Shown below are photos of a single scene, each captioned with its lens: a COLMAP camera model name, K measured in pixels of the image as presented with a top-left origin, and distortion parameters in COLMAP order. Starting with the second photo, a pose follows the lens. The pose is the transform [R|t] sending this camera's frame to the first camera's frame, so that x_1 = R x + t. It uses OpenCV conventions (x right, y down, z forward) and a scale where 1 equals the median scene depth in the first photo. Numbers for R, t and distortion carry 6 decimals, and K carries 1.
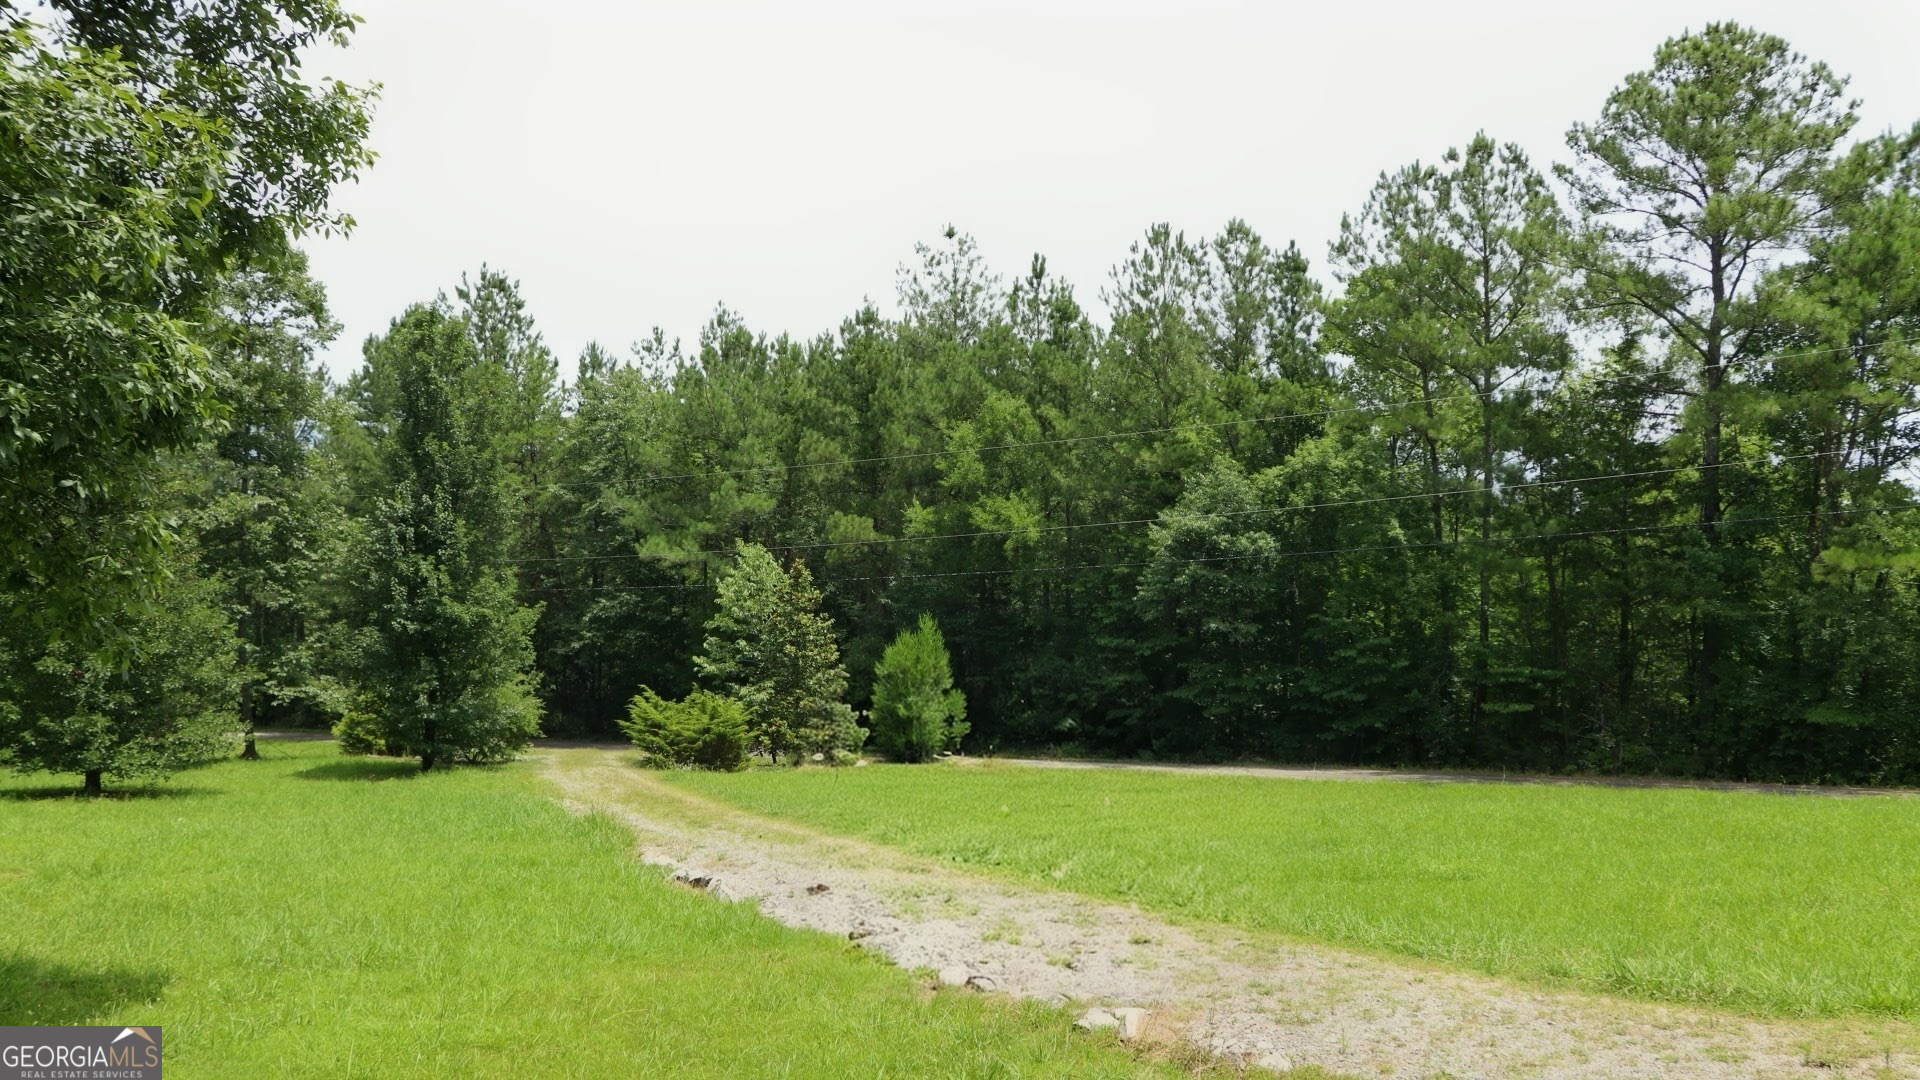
lens RADIAL K [[1517.6, 0, 951.6], [0, 1517.6, 680.2], [0, 0, 1]] dist [-0.171254, 0.148840]
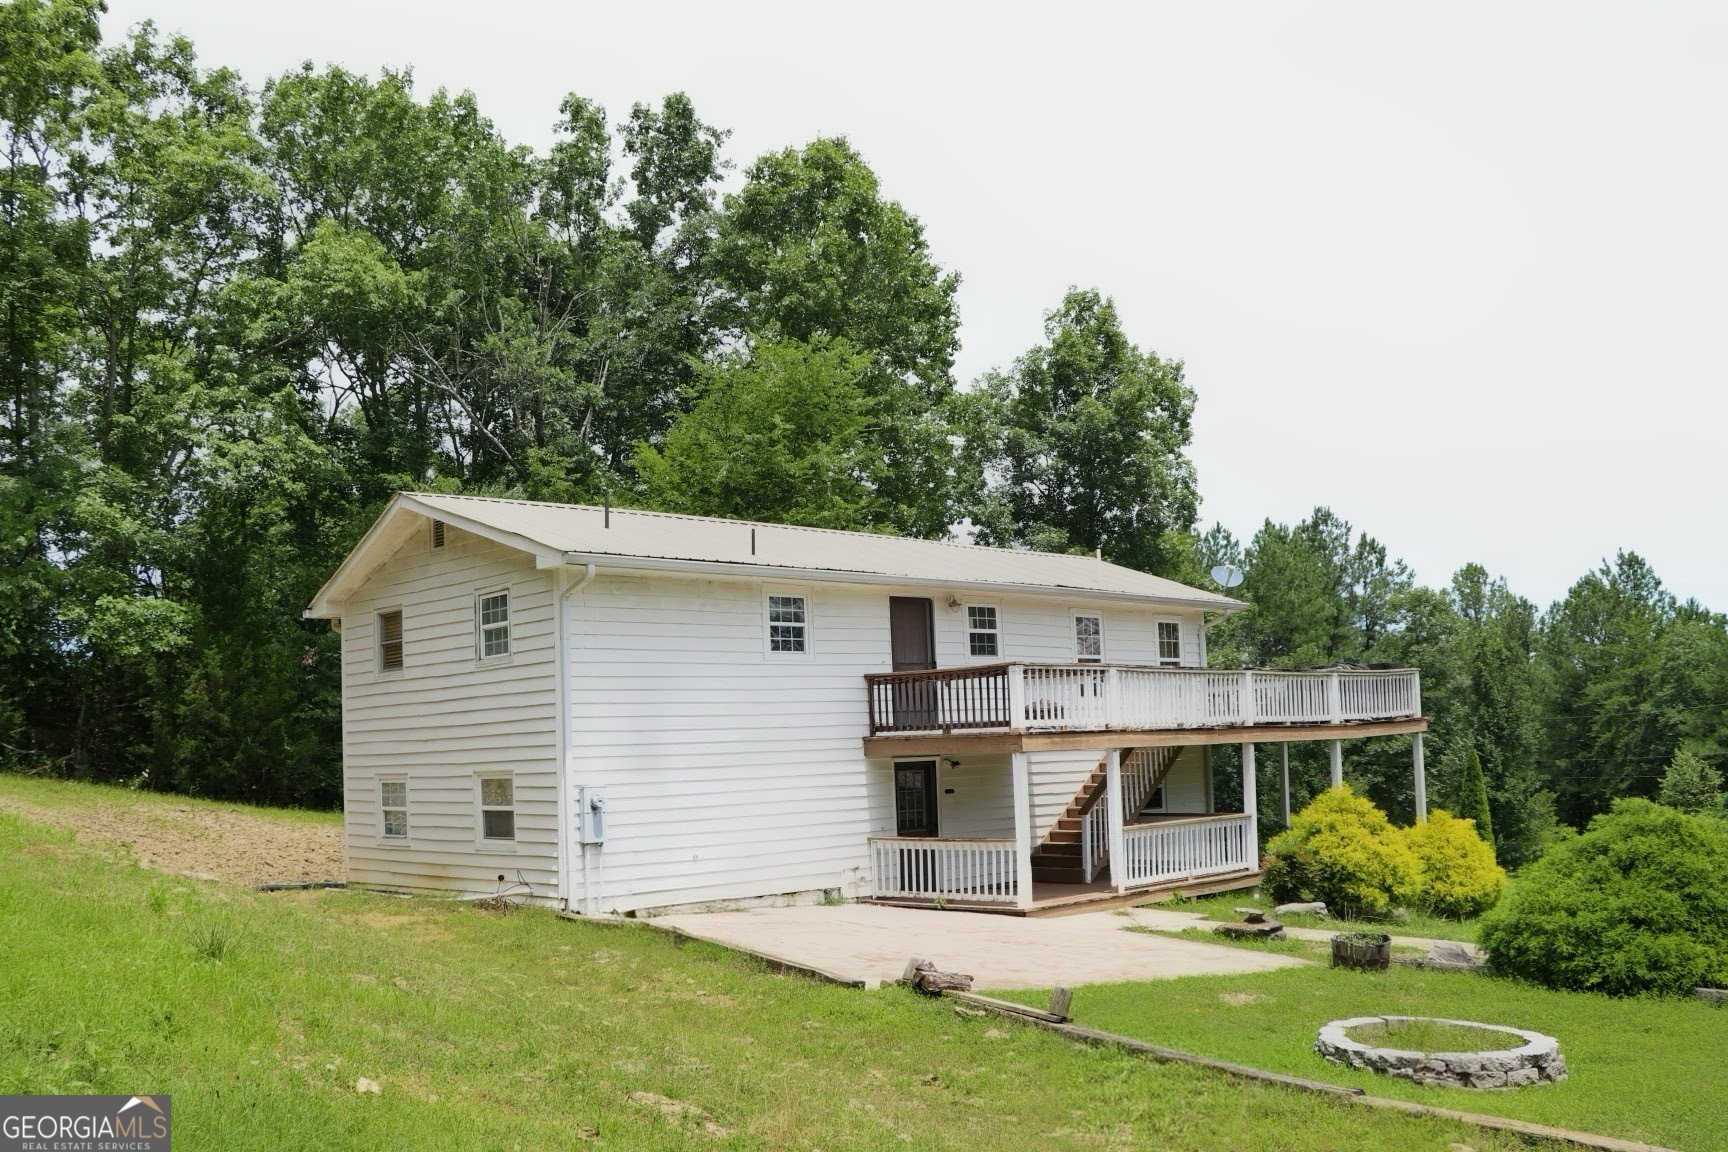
lens RADIAL K [[1593.5, 0, 855.3], [0, 1593.5, 652.2], [0, 0, 1]] dist [-0.186835, 0.169690]
pose [[0.575622, -0.072402, -0.814505, 0.683777], [-0.024351, 0.994113, -0.105576, 0.001943], [0.817353, 0.080606, 0.570470, -0.691183]]
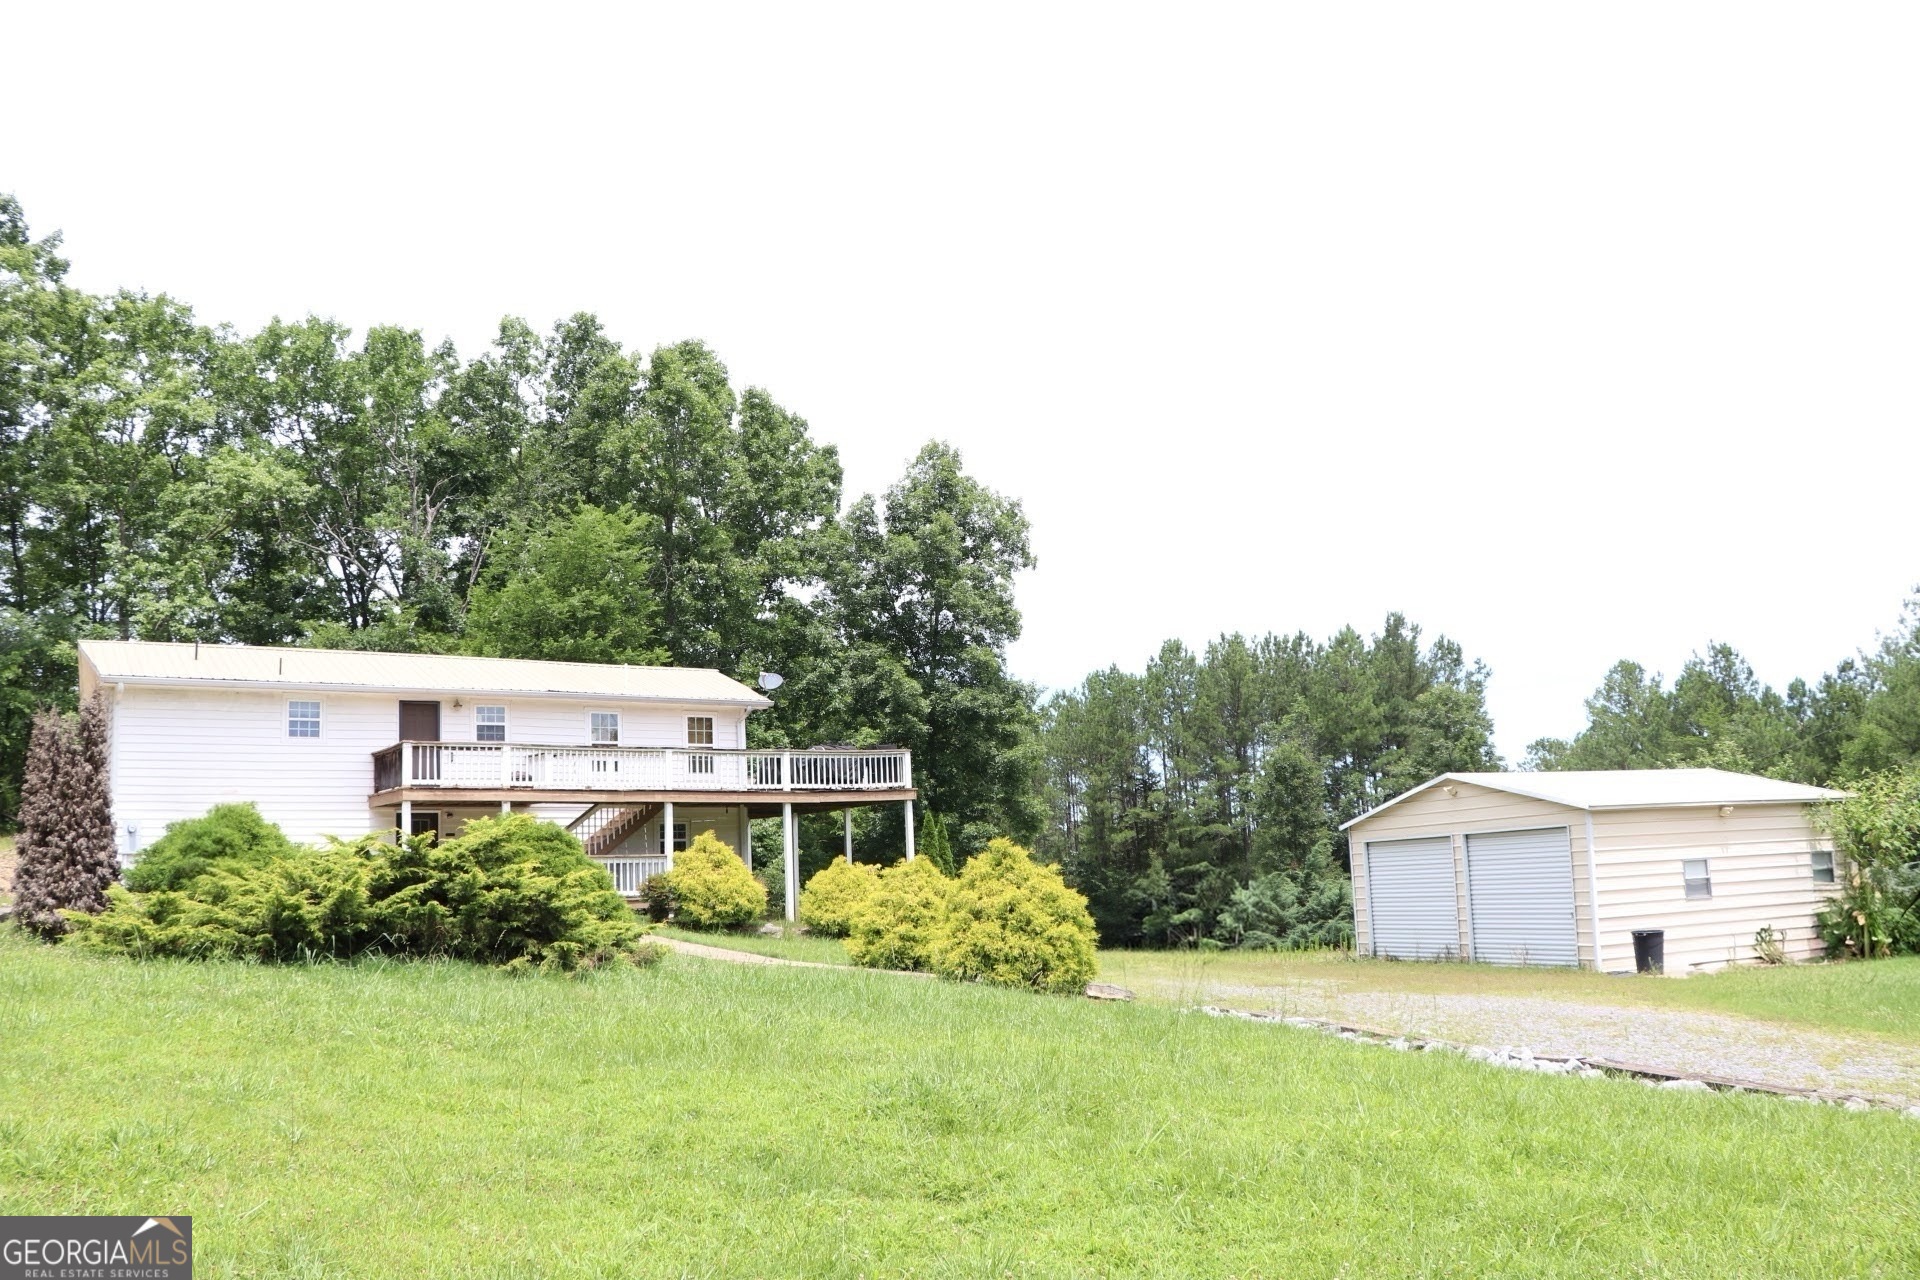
lens RADIAL K [[1582.0, 0, 951.2], [0, 1582.0, 654.2], [0, 0, 1]] dist [-0.188592, 0.165972]
pose [[0.395859, -0.148350, -0.906249, 1.087887], [-0.030238, 0.984224, -0.174323, 0.031364], [0.917813, 0.096411, 0.385128, -0.407645]]
